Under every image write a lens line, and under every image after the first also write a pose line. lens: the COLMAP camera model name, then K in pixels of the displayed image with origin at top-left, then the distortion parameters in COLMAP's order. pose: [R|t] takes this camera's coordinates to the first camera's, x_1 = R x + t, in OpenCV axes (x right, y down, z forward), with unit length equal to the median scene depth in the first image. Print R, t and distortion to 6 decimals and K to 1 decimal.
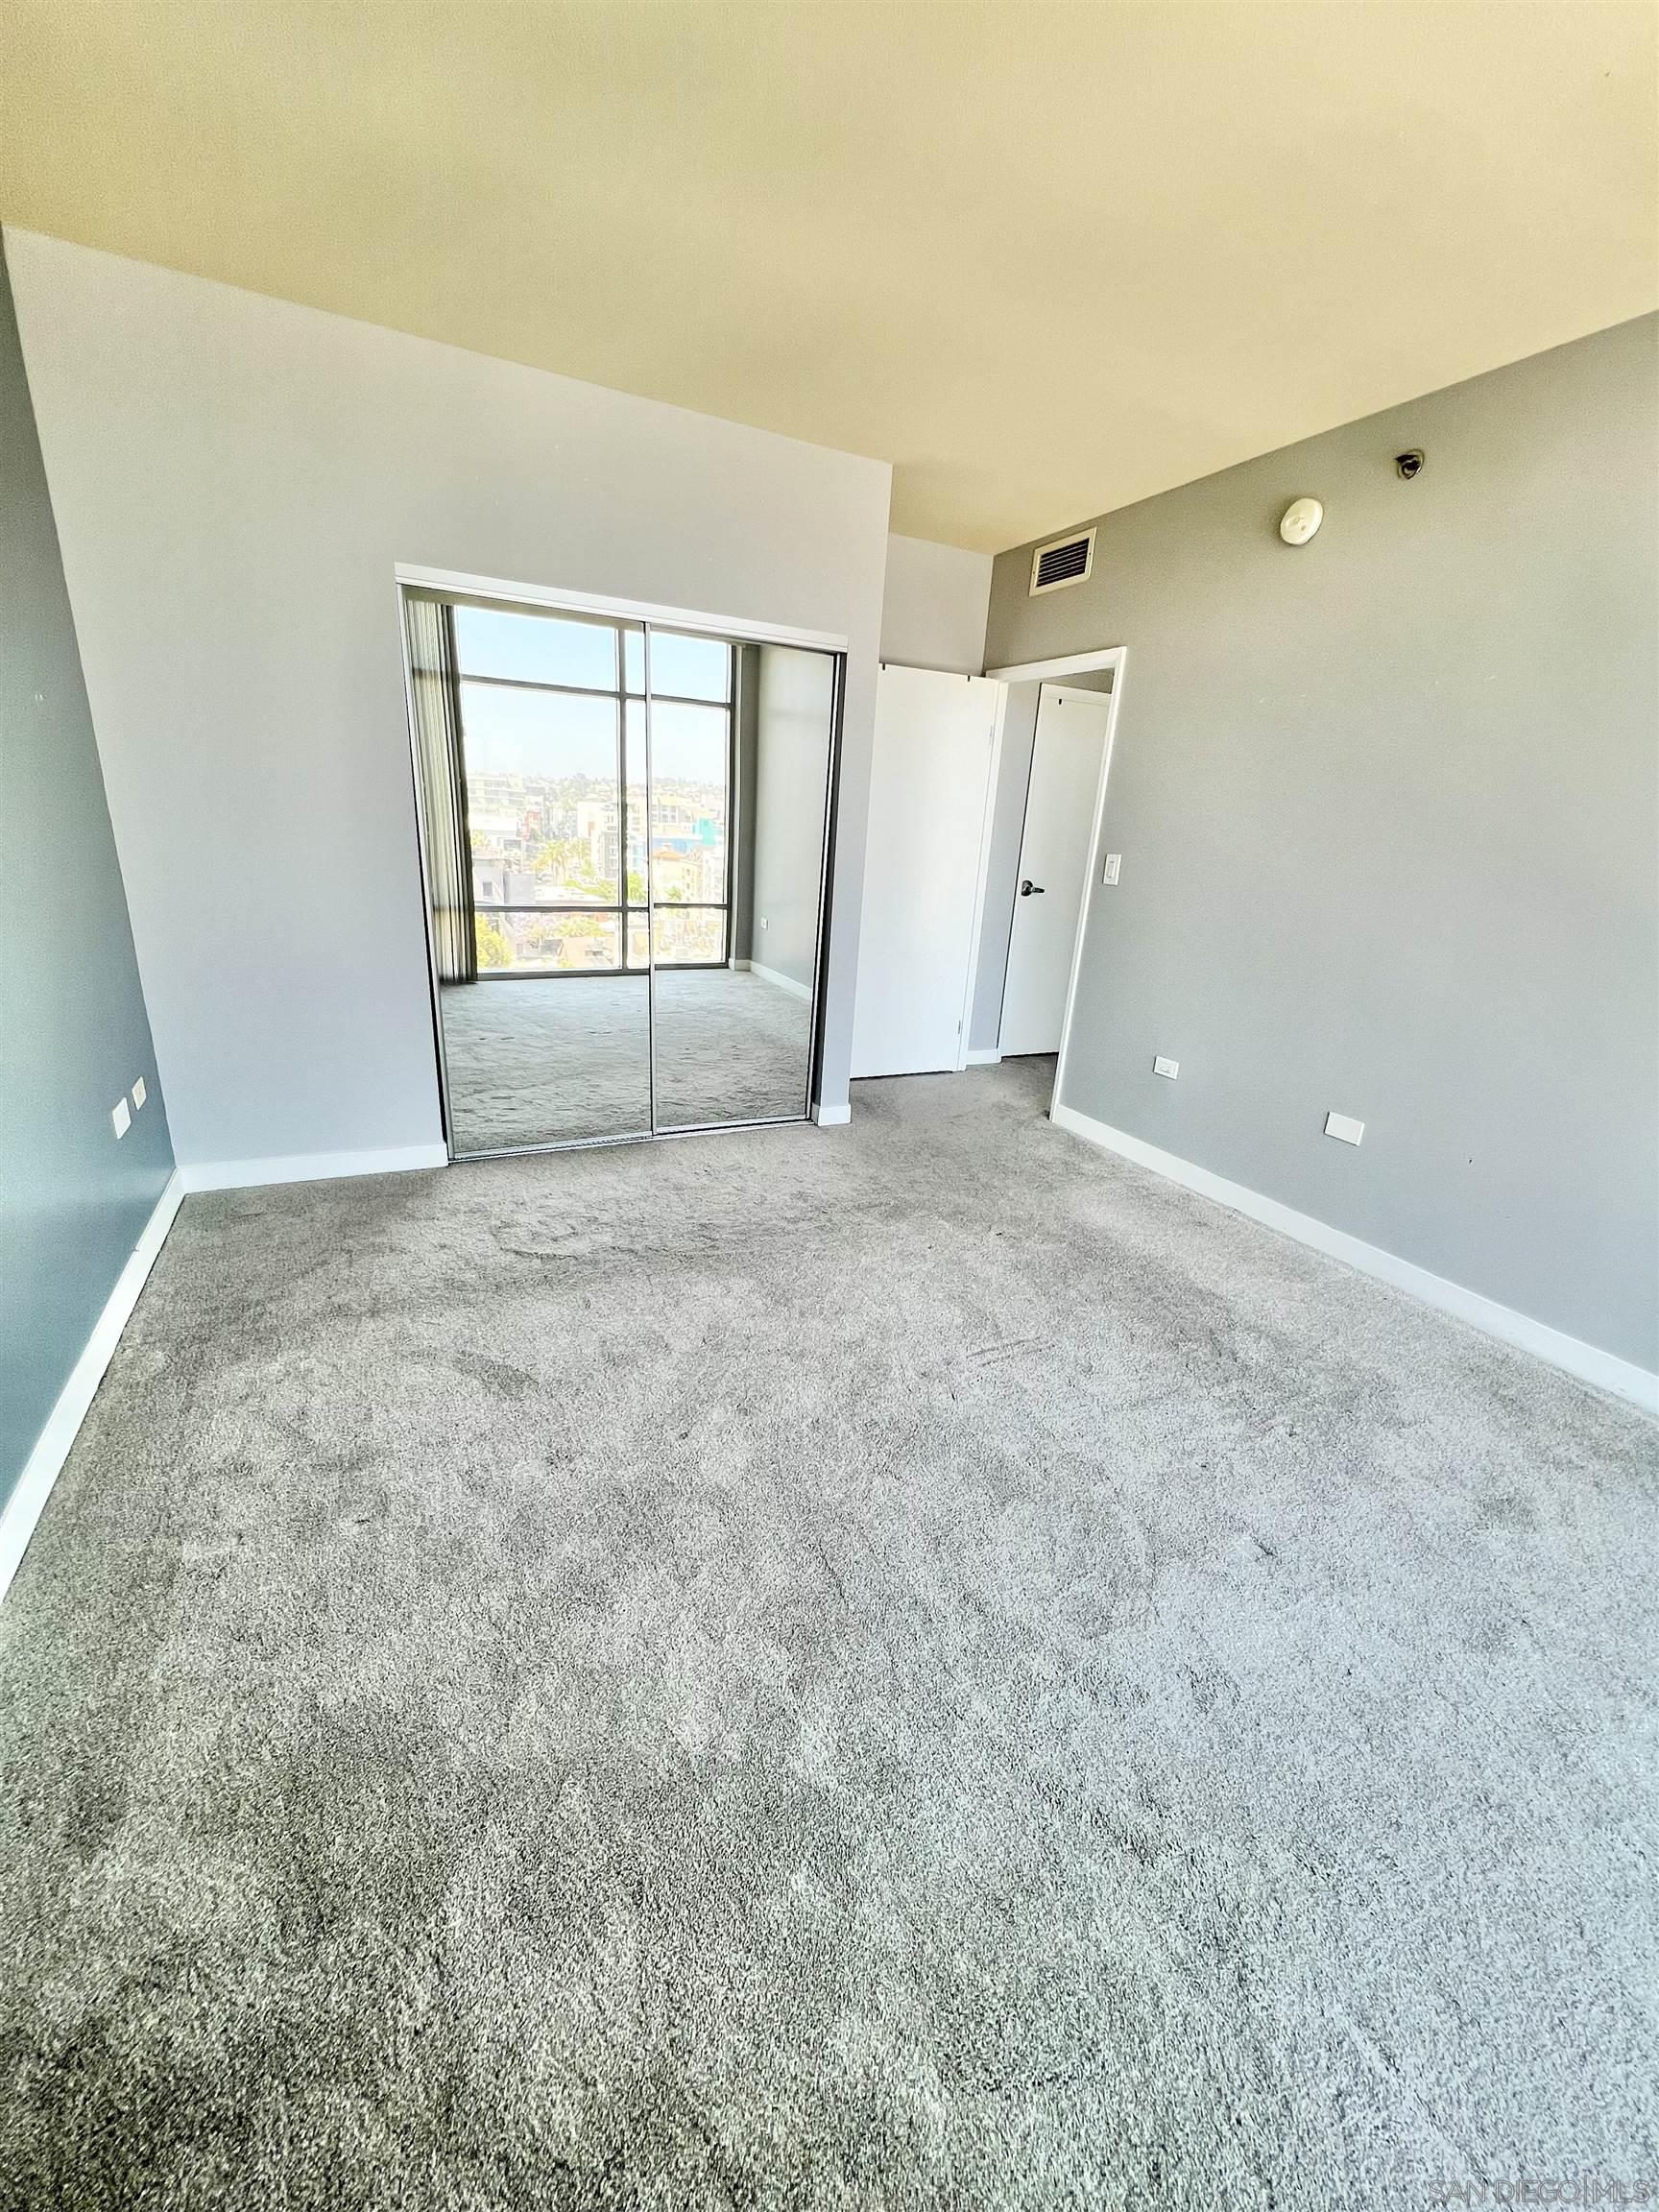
lens RADIAL K [[883.5, 0, 827.0], [0, 883.5, 1108.4], [0, 0, 1]] dist [-0.002995, -0.000251]
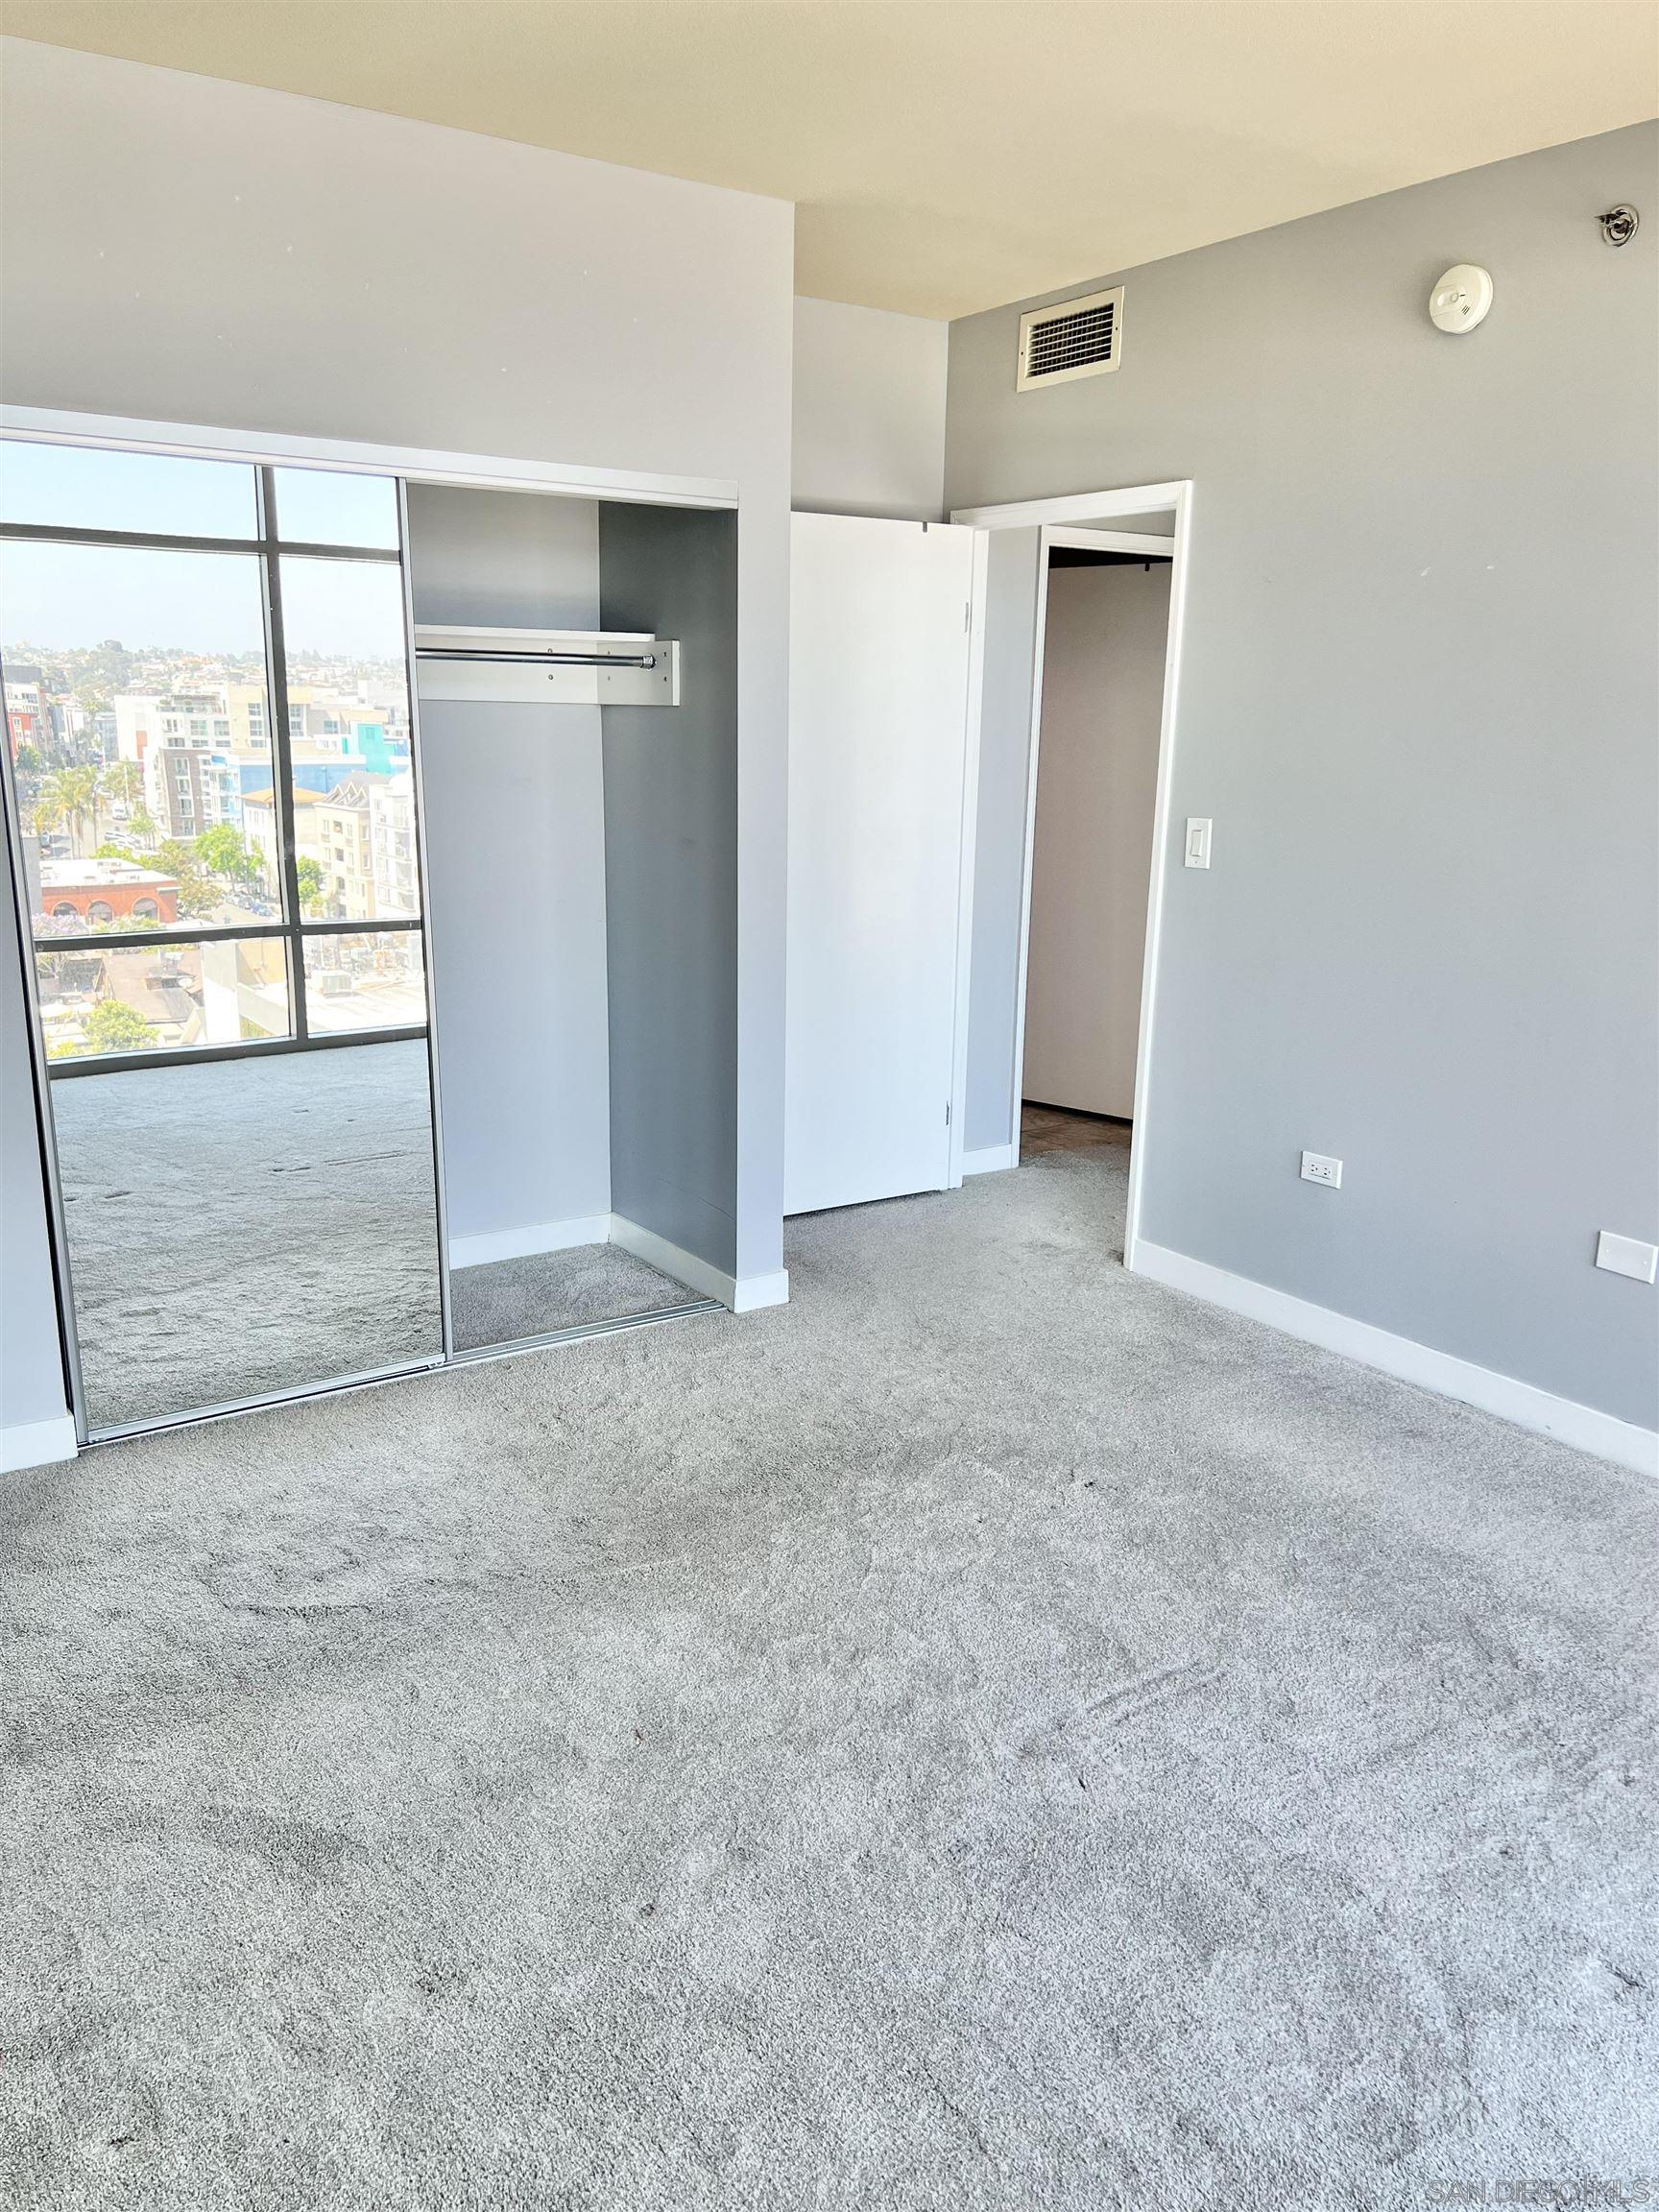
lens RADIAL K [[1656.0, 0, 828.4], [0, 1656.0, 1121.3], [0, 0, 1]] dist [0.040872, -0.046282]
pose [[0.990139, -0.072458, 0.119898, -0.094992], [0.080581, 0.994669, -0.064349, -0.041738], [-0.114596, 0.073376, 0.990699, -0.087301]]
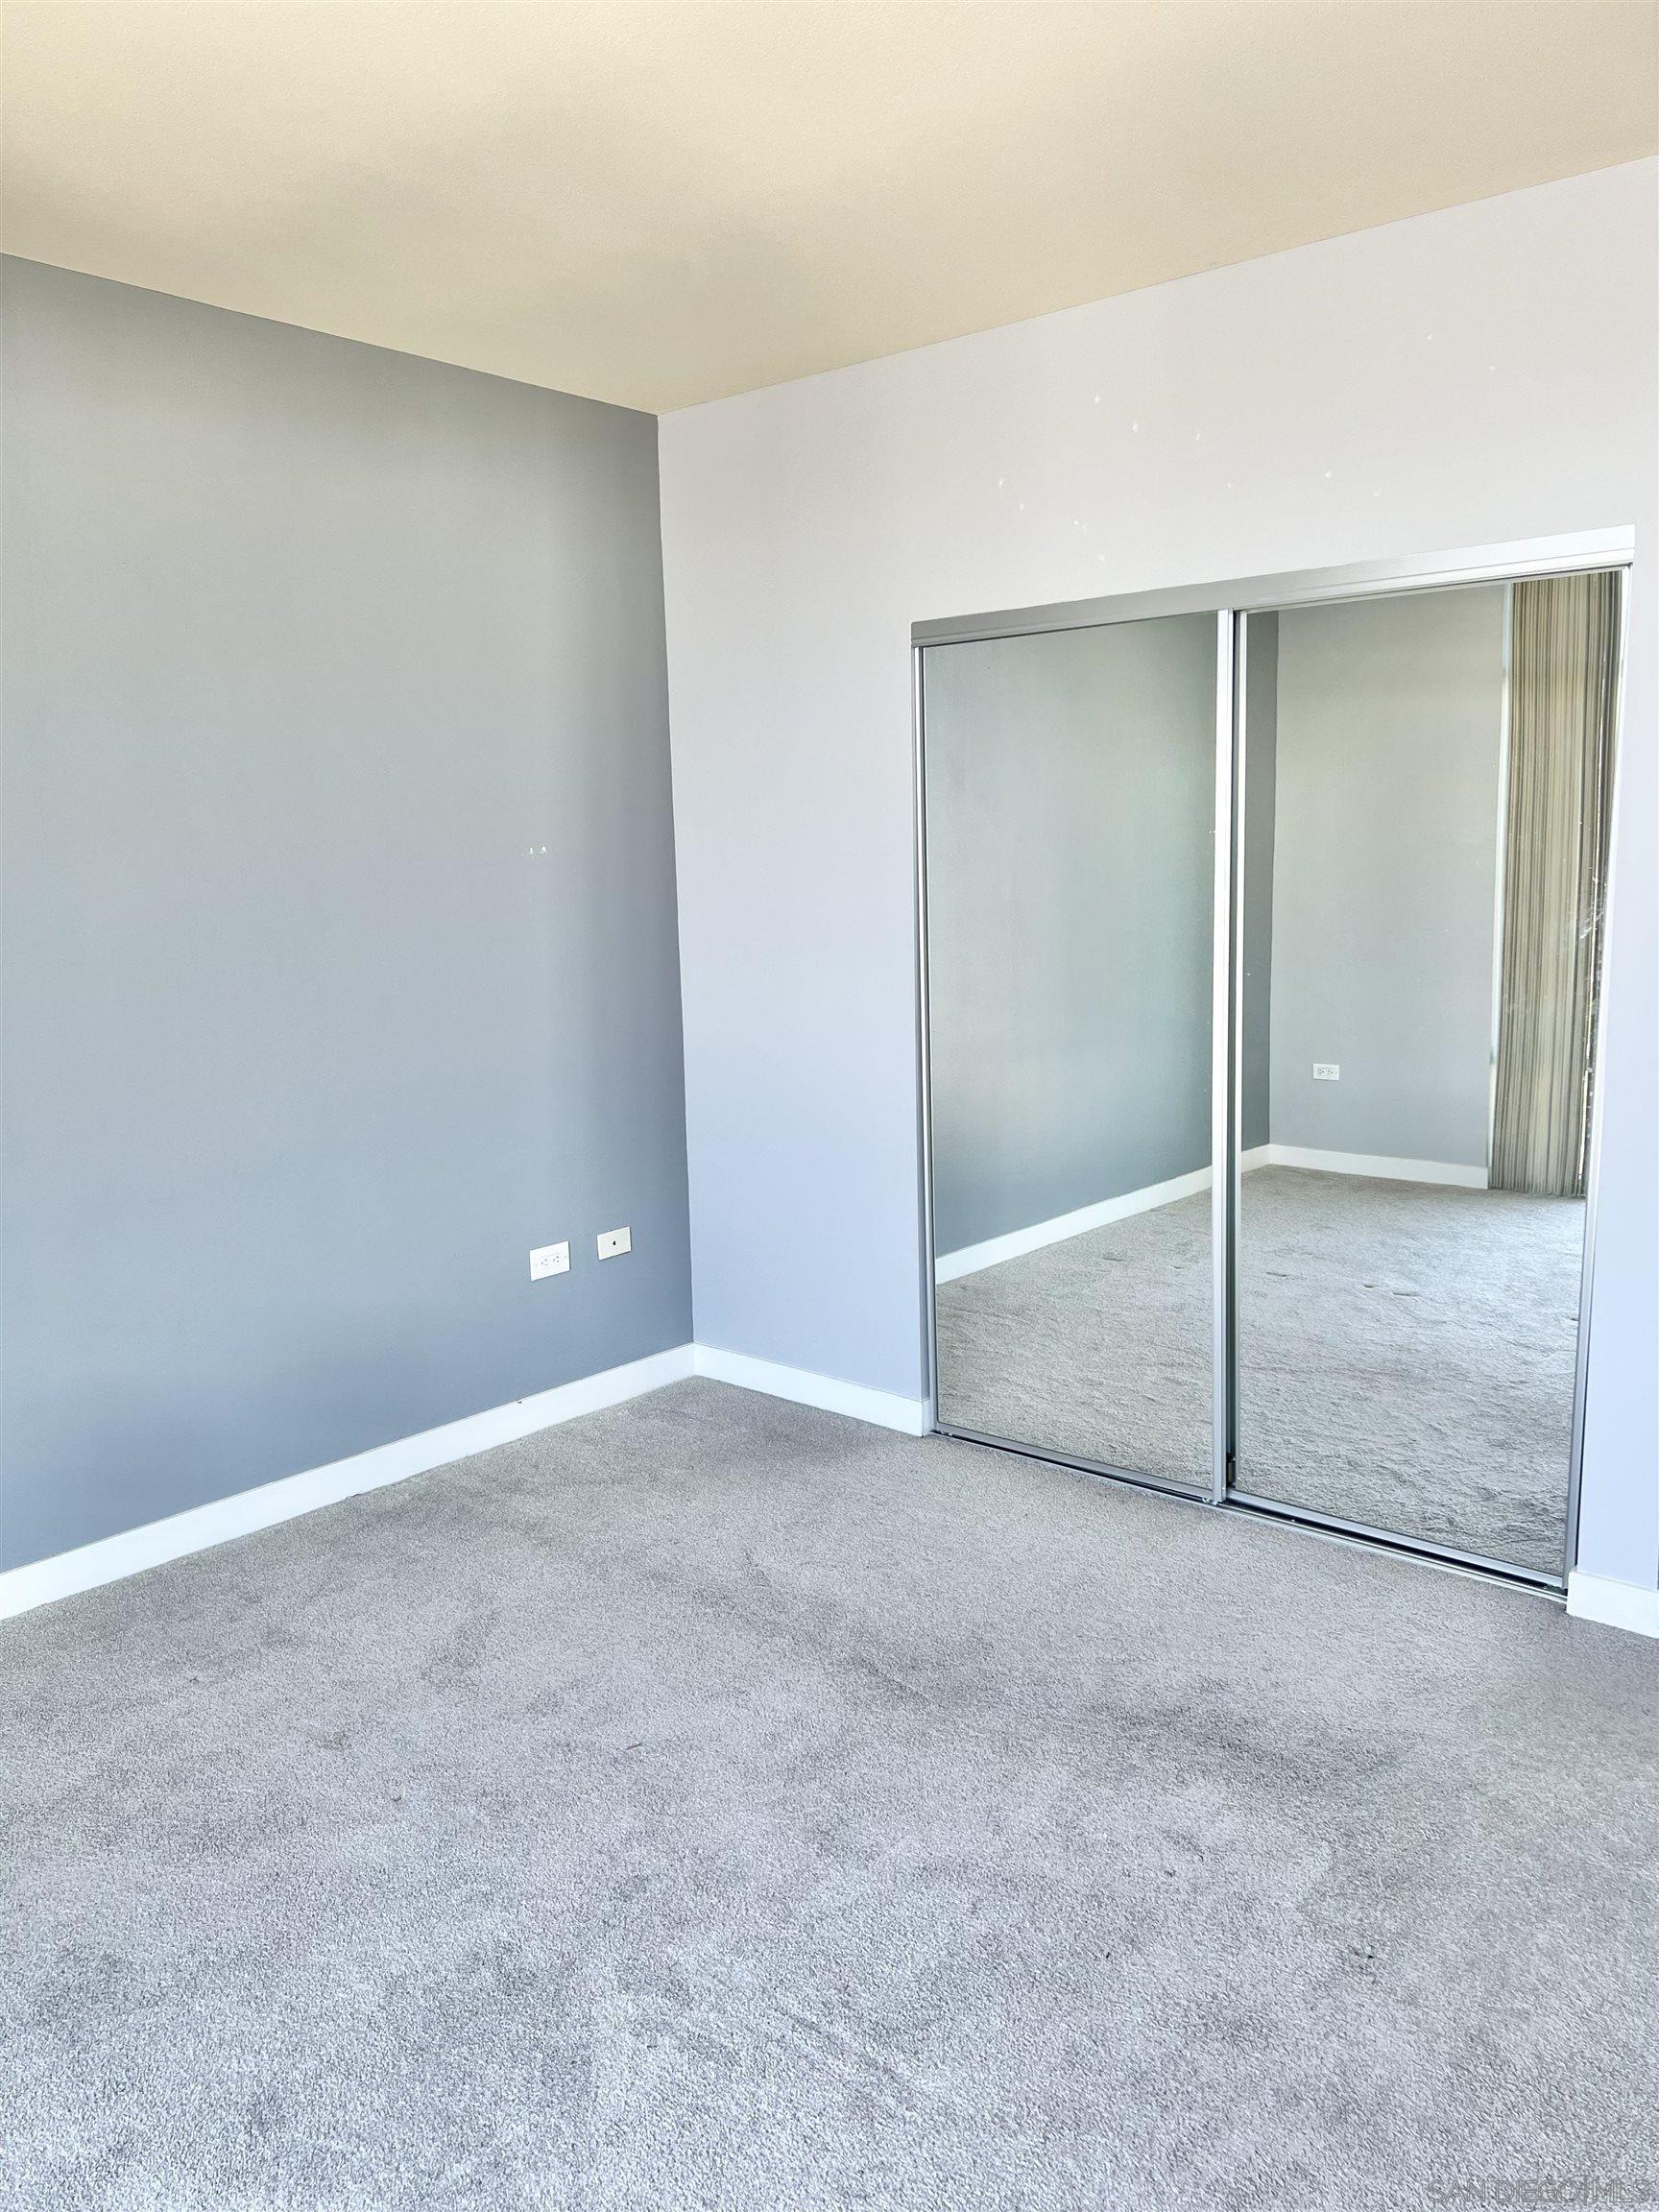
lens RADIAL K [[1656.0, 0, 828.4], [0, 1656.0, 1121.3], [0, 0, 1]] dist [0.040872, -0.046282]
pose [[0.394029, 0.085089, -0.915151, 0.768528], [-0.234105, 0.972156, -0.010408, -0.155006], [0.888783, 0.218342, 0.402977, 0.410197]]
